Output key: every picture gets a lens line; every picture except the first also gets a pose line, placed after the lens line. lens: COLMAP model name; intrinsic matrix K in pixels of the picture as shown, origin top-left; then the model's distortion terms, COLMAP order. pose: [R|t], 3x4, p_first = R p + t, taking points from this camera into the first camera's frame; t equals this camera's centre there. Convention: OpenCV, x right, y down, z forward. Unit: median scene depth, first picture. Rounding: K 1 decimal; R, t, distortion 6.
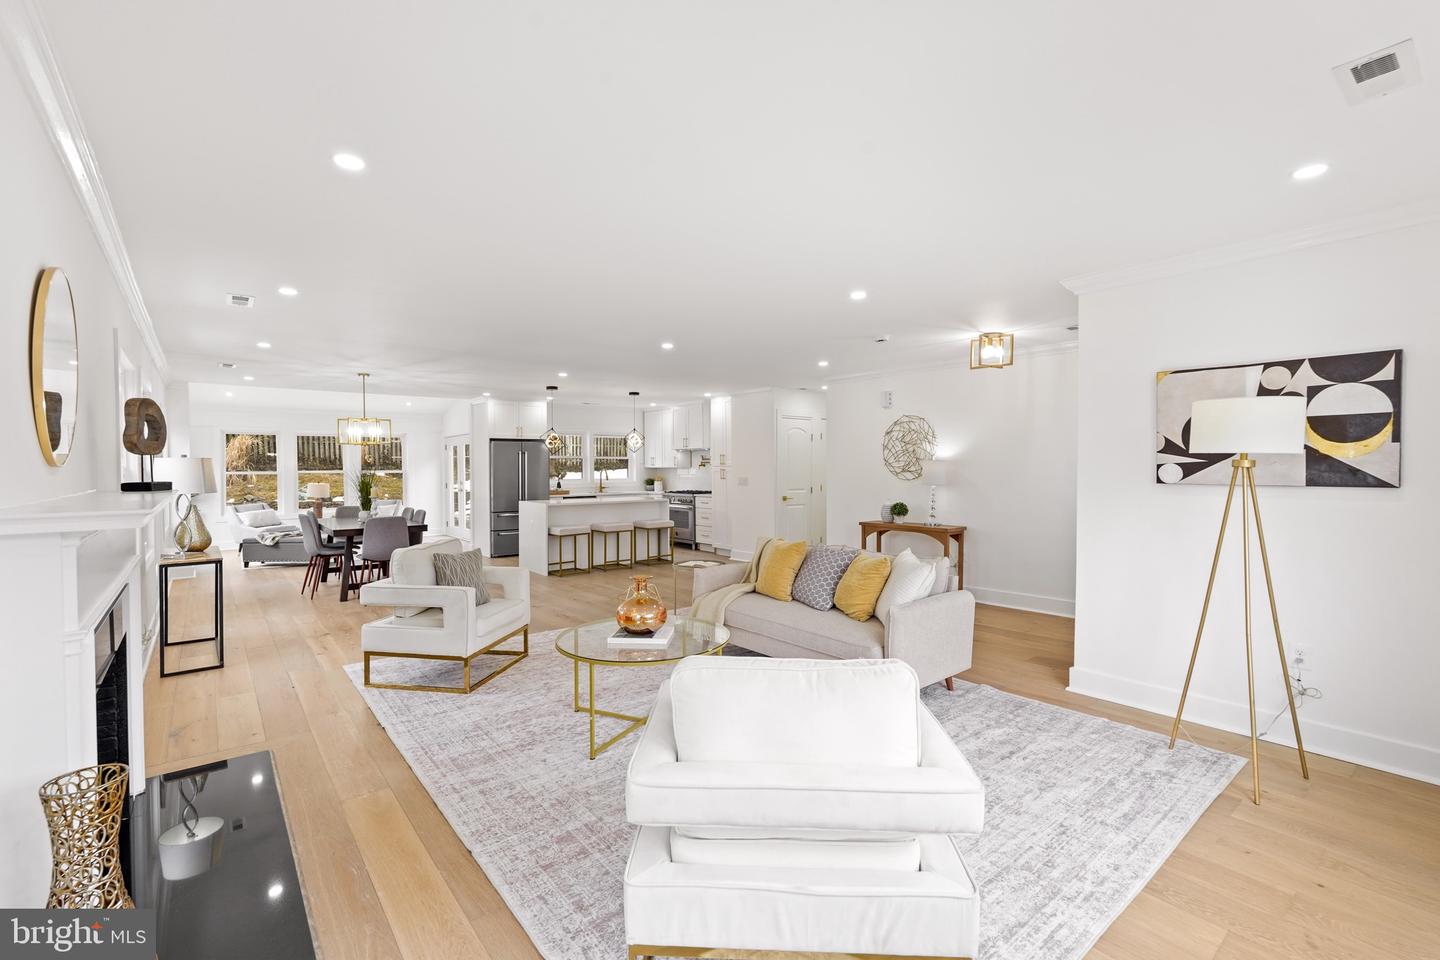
lens RADIAL K [[634.6, 0, 717.7], [0, 634.6, 479.3], [0, 0, 1]] dist [-0.020757, 0.012132]
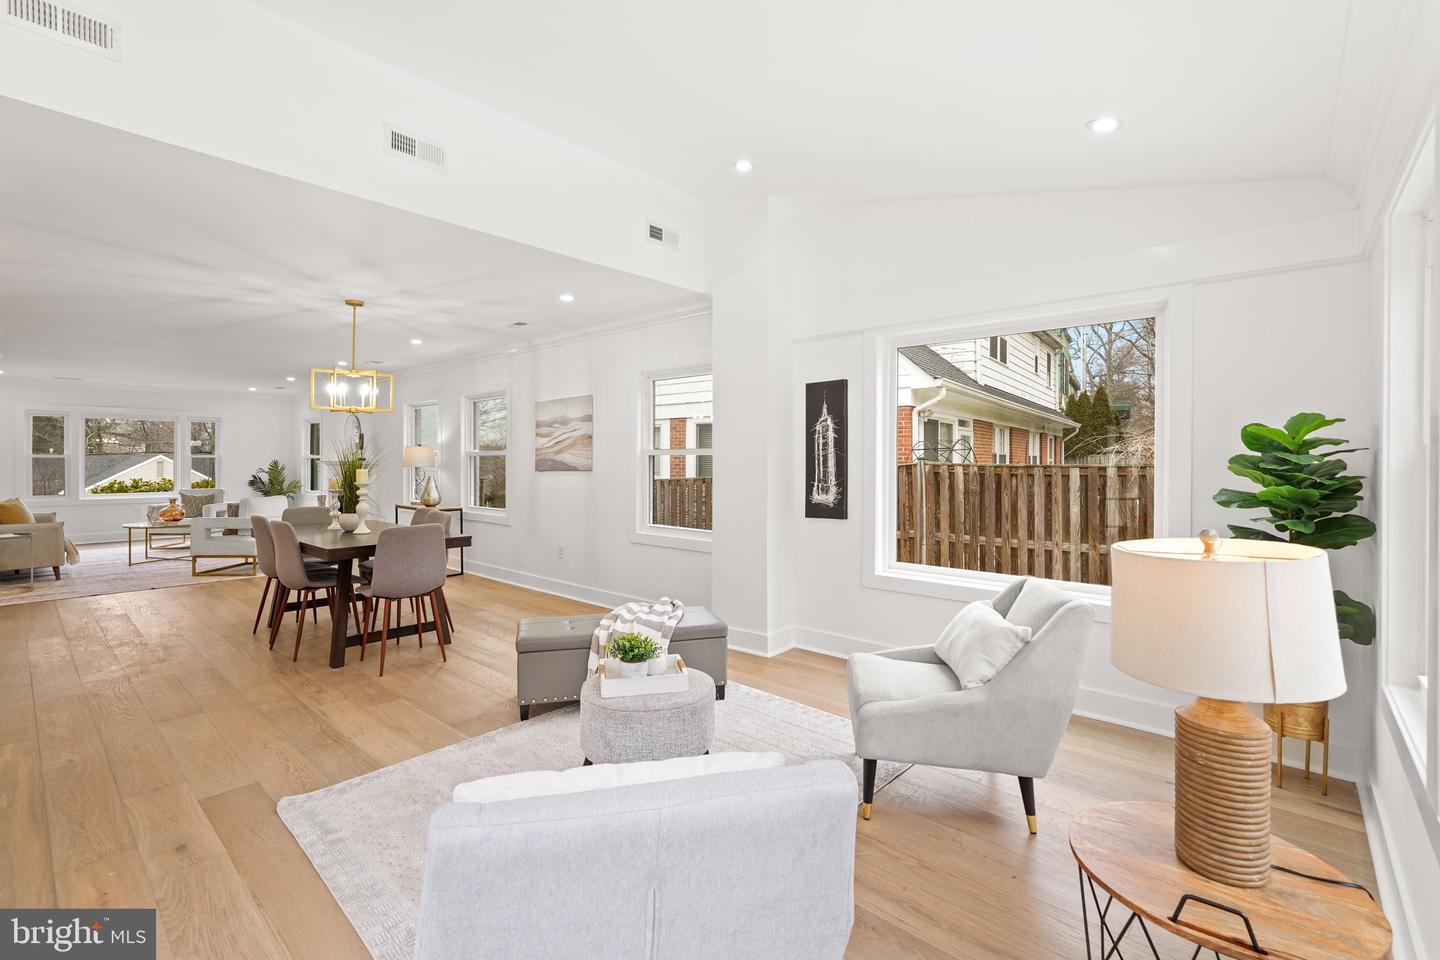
lens RADIAL K [[640.7, 0, 715.2], [0, 640.7, 460.2], [0, 0, 1]] dist [-0.014741, 0.008214]
pose [[-0.988147, 0.005103, -0.153426, -0.755495], [0.002038, 0.999795, 0.020128, -0.015856], [0.153497, 0.019577, -0.987955, 1.559884]]
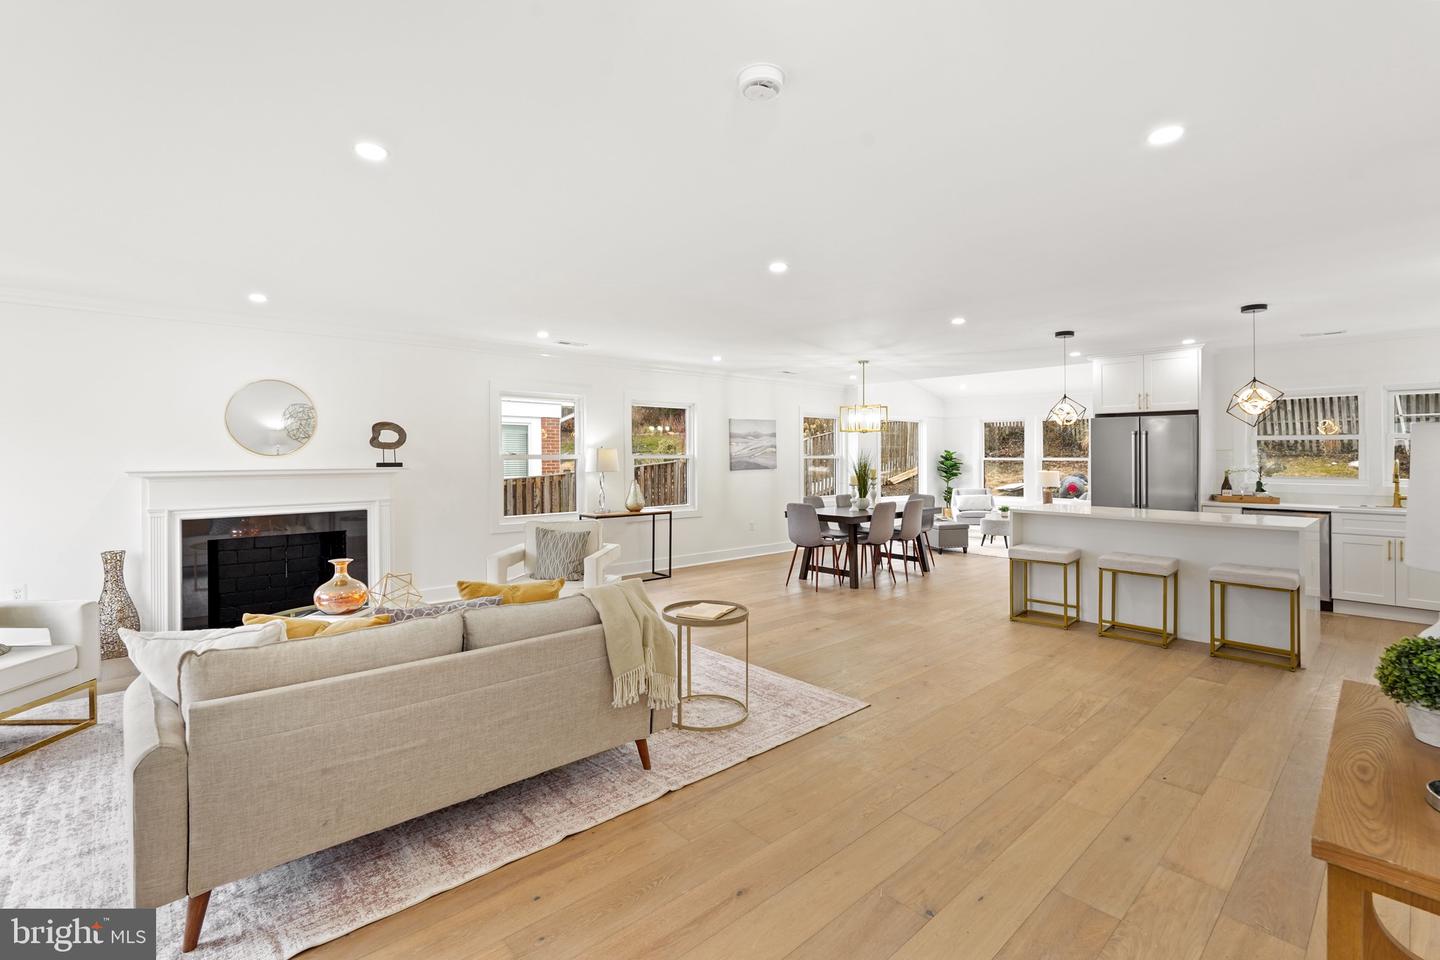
lens RADIAL K [[648.3, 0, 714.0], [0, 648.3, 451.7], [0, 0, 1]] dist [-0.009511, 0.006176]
pose [[0.054197, -0.000330, -0.998530, 0.412403], [-0.019771, 0.999804, -0.001404, -0.015821], [0.998335, 0.019818, 0.054179, 0.649772]]
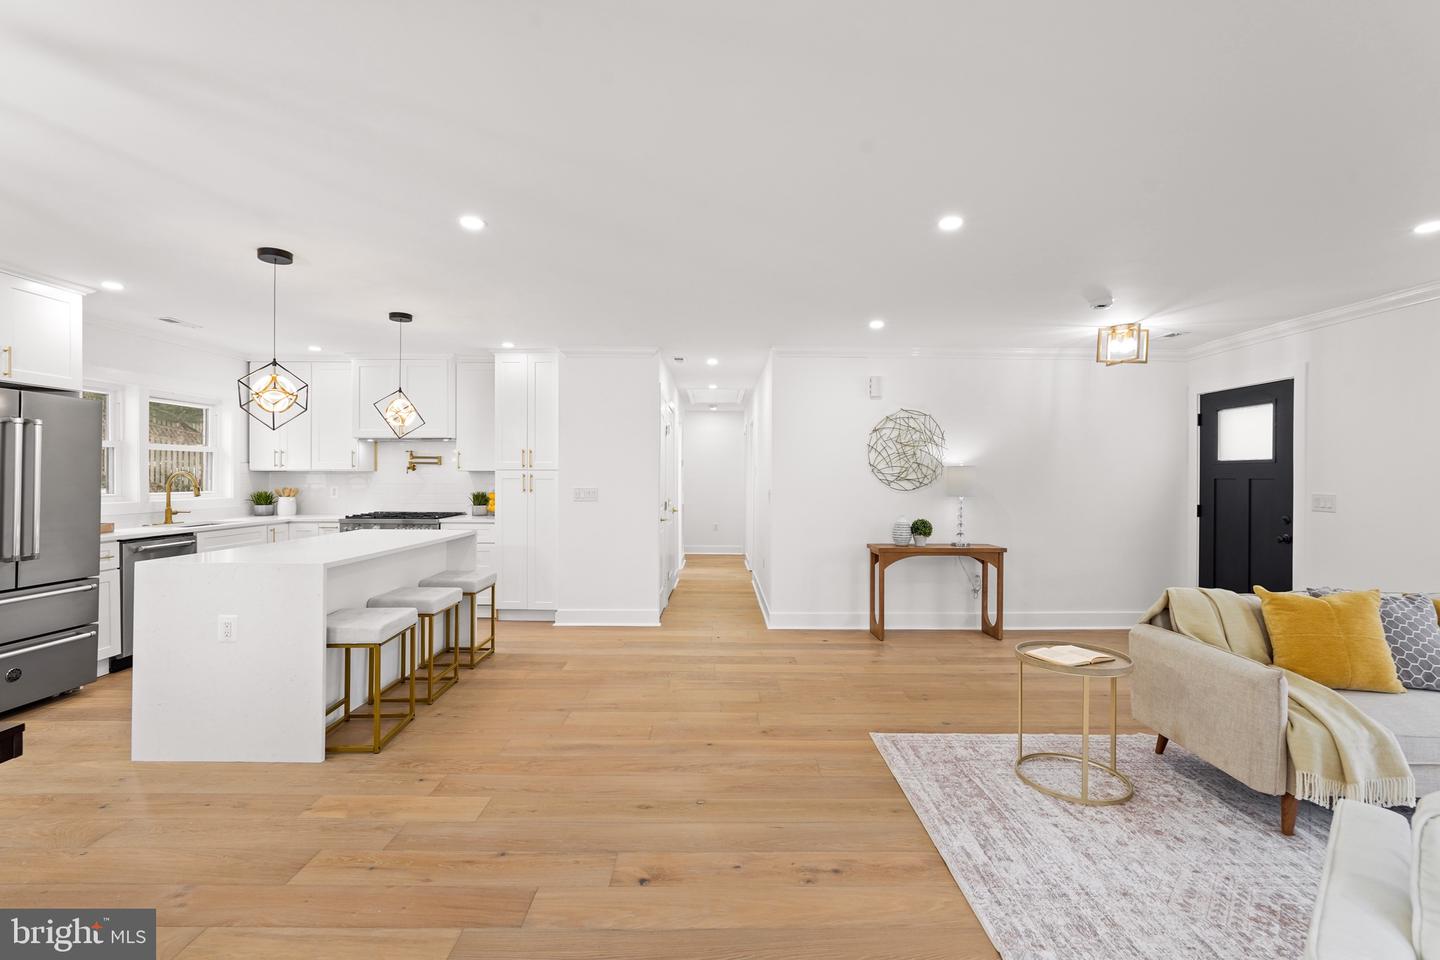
lens RADIAL K [[634.6, 0, 717.7], [0, 634.6, 479.3], [0, 0, 1]] dist [-0.020757, 0.012132]
pose [[0.628834, 0.004587, 0.777526, -0.413847], [0.005905, 0.999926, -0.010675, -0.005283], [-0.777517, 0.011304, 0.628760, 0.601916]]
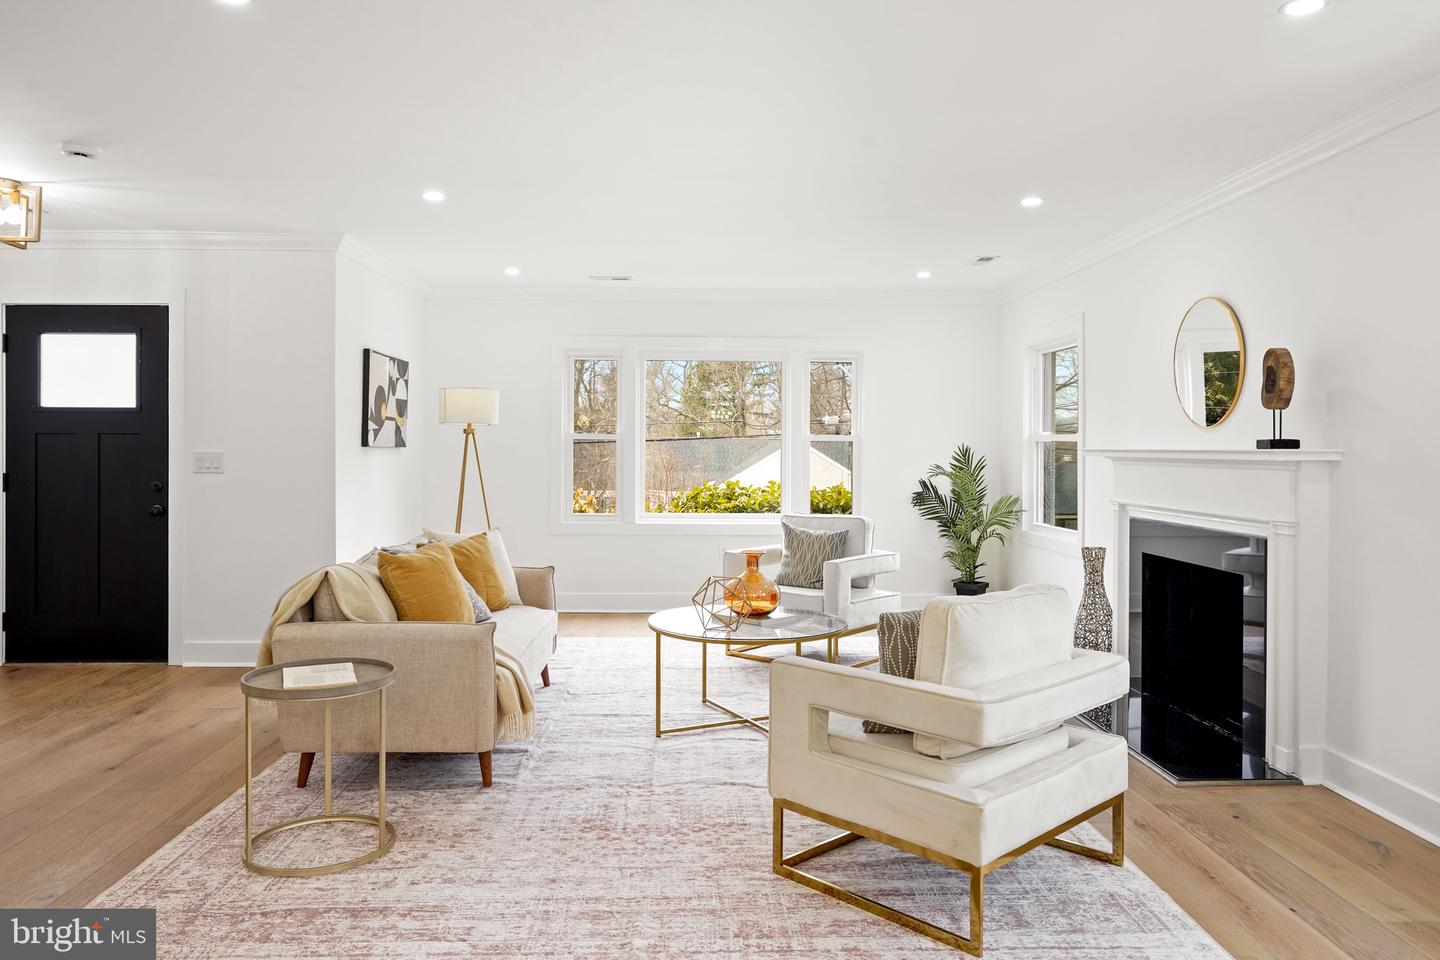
lens RADIAL K [[1010.5, 0, 710.4], [0, 1010.5, 447.0], [0, 0, 1]] dist [-0.000271, 0.003906]
pose [[-0.792376, 0.000963, 0.610032, -0.386921], [0.012232, 0.999823, 0.014311, -0.004744], [-0.609910, 0.018802, -0.792247, 0.891838]]
